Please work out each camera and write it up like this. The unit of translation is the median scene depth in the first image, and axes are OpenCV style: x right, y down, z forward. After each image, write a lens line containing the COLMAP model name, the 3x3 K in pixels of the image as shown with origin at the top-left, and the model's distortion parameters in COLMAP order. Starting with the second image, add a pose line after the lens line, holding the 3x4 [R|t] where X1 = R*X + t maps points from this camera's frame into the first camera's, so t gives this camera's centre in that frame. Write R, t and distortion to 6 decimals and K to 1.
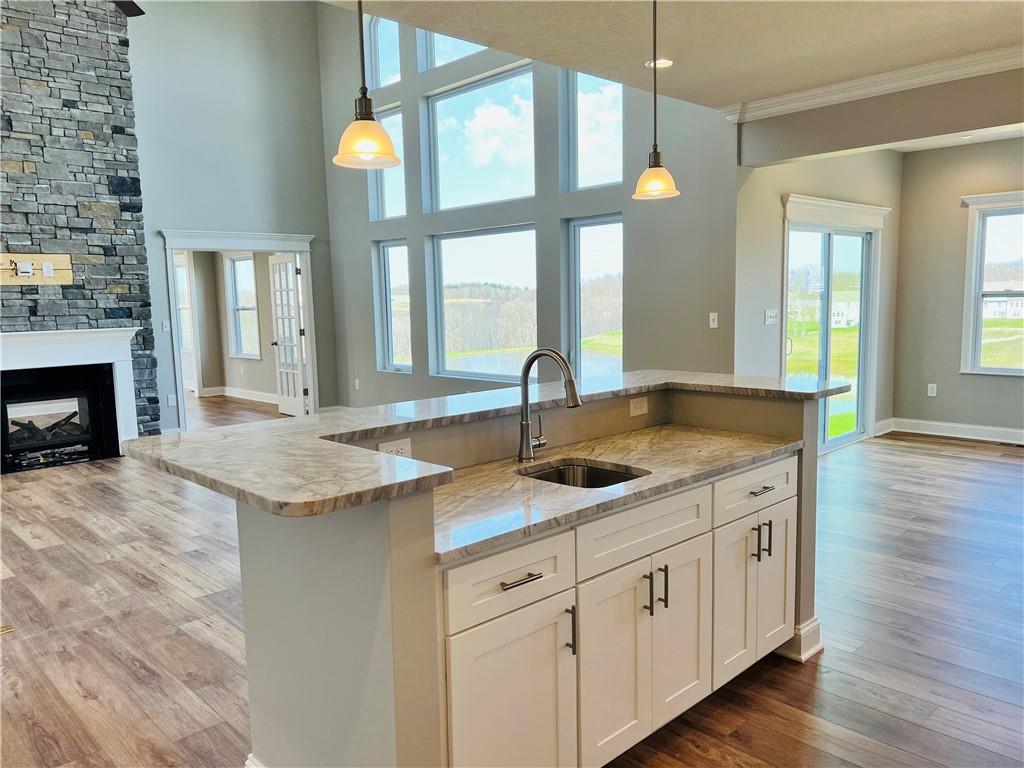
lens RADIAL K [[775.0, 0, 519.5], [0, 775.0, 383.2], [0, 0, 1]] dist [0.059714, -0.056795]
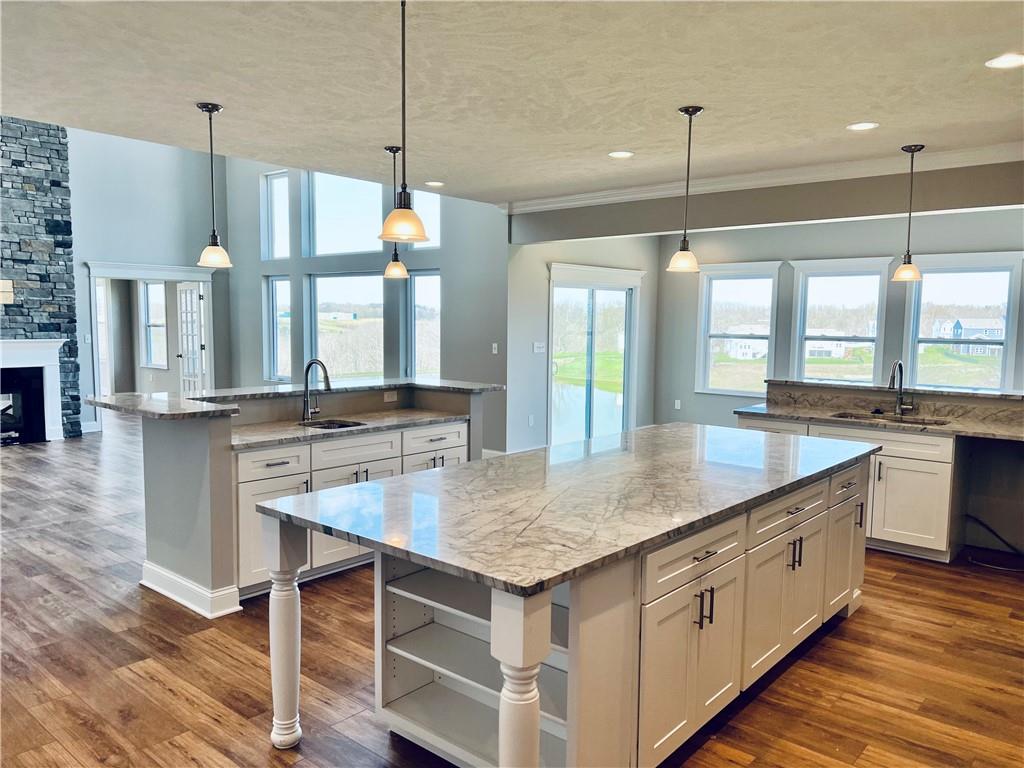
lens RADIAL K [[775.0, 0, 513.0], [0, 775.0, 391.6], [0, 0, 1]] dist [0.059714, -0.056795]
pose [[0.995603, 0.026761, 0.089774, 0.123331], [-0.025054, 0.999484, -0.020085, 0.021084], [-0.090265, 0.017747, 0.995760, -0.334294]]
